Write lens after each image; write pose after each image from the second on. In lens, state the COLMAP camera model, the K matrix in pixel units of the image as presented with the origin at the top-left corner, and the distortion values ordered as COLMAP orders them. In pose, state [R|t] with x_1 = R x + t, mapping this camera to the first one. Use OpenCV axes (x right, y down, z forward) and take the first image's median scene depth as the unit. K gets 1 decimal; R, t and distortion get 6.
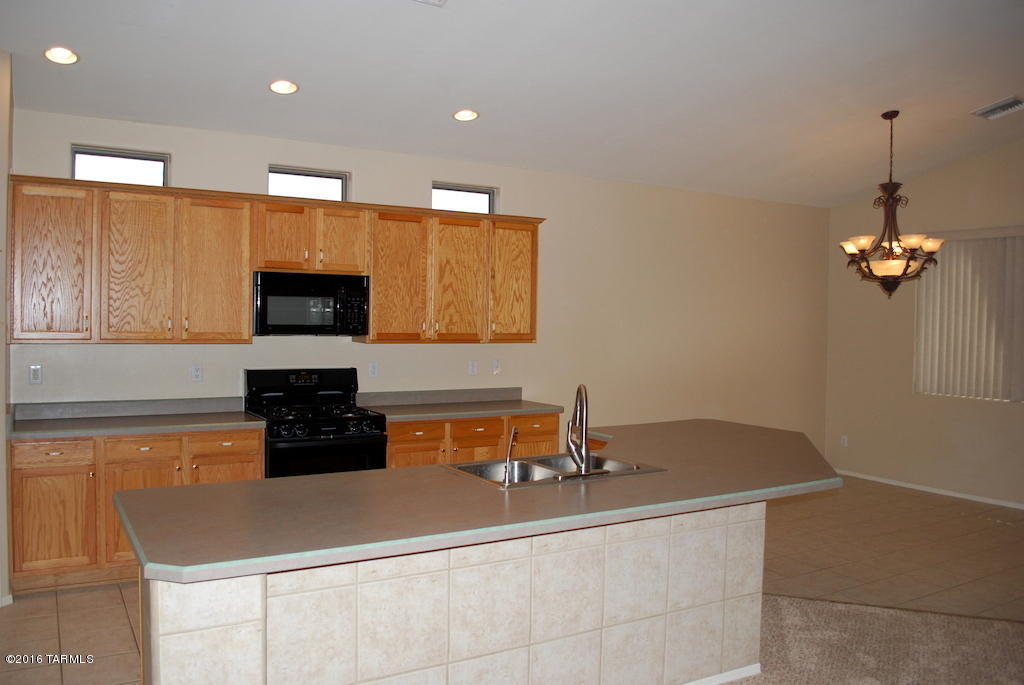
lens RADIAL K [[812.3, 0, 512.0], [0, 812.3, 342.5], [0, 0, 1]] dist [-0.080452, -0.000084]
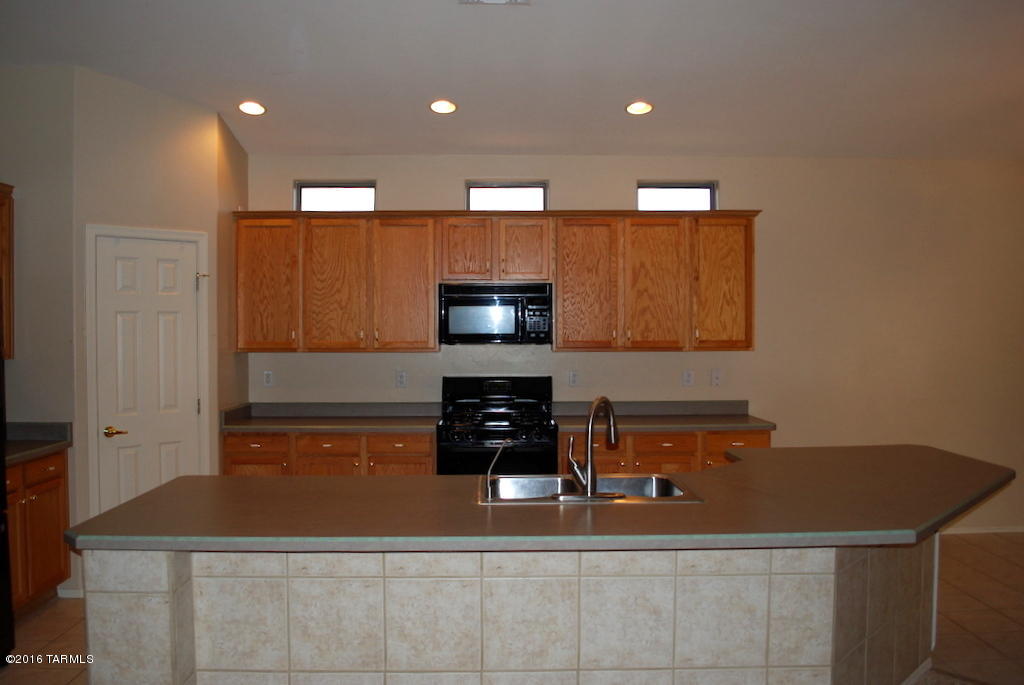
lens RADIAL K [[829.3, 0, 512.0], [0, 829.3, 342.5], [0, 0, 1]] dist [-0.080241, -0.000809]
pose [[0.866457, -0.007169, -0.499201, 0.320668], [0.001599, 0.999932, -0.011586, 0.001826], [0.499250, 0.009241, 0.866409, 0.110715]]
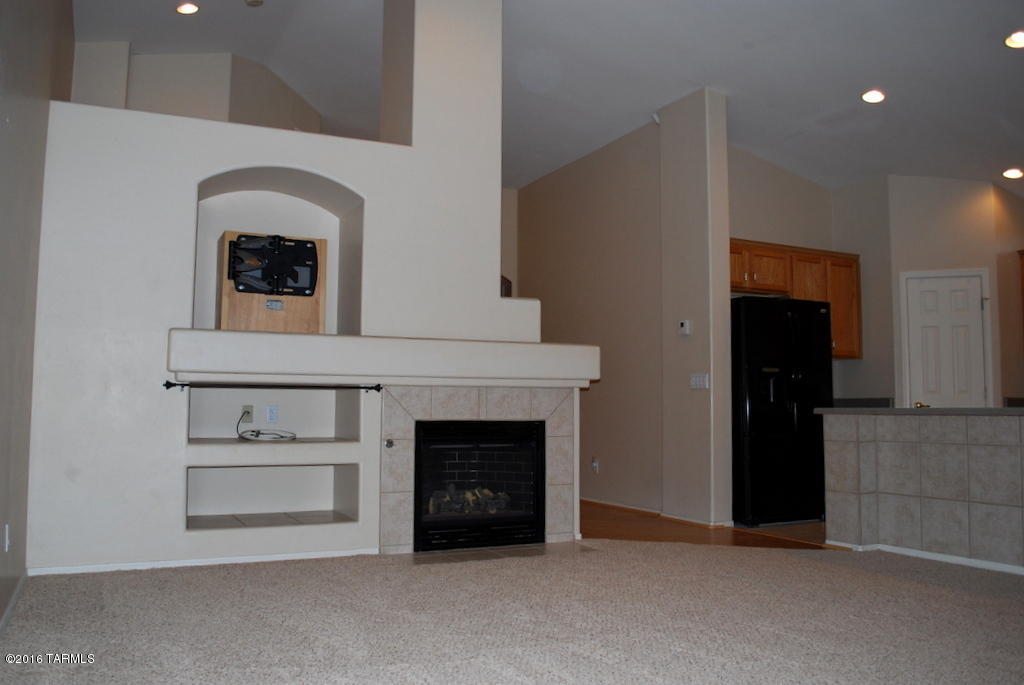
lens RADIAL K [[850.0, 0, 512.0], [0, 850.0, 342.5], [0, 0, 1]] dist [-0.059765, 0.000774]
pose [[-0.081759, -0.092416, -0.992358, 1.005015], [-0.036298, 0.995307, -0.089700, 0.146627], [0.995991, 0.028686, -0.084730, 0.101619]]
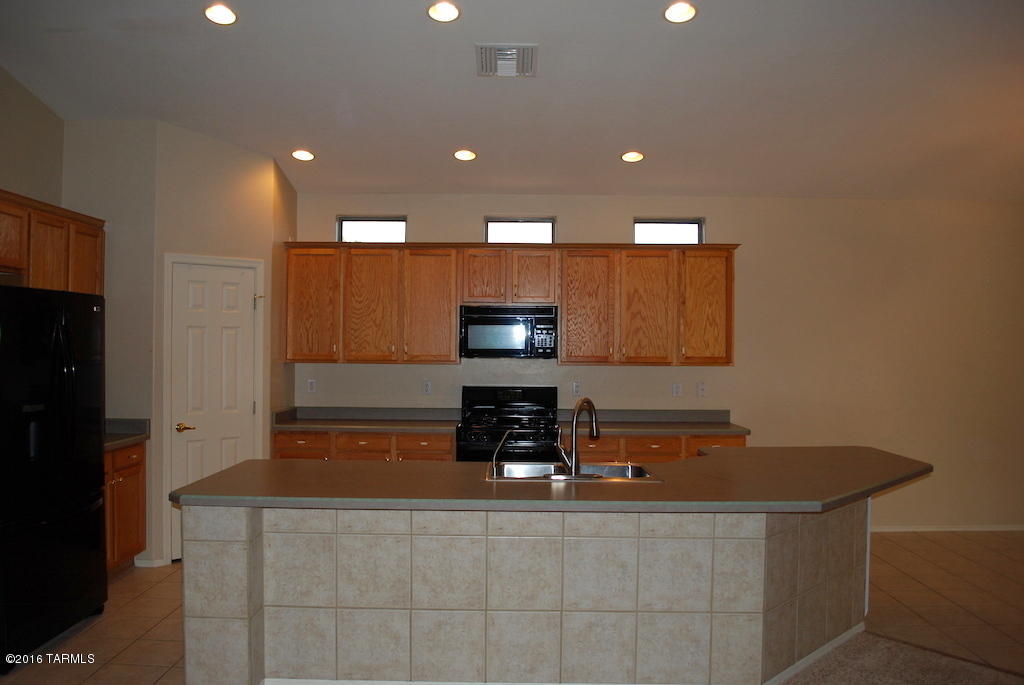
lens RADIAL K [[812.3, 0, 512.0], [0, 812.3, 342.5], [0, 0, 1]] dist [-0.080452, -0.000084]
pose [[0.851865, -0.009492, -0.523675, 0.414854], [-0.009645, 0.999382, -0.033803, 0.009802], [0.523672, 0.033847, 0.851247, -0.011807]]
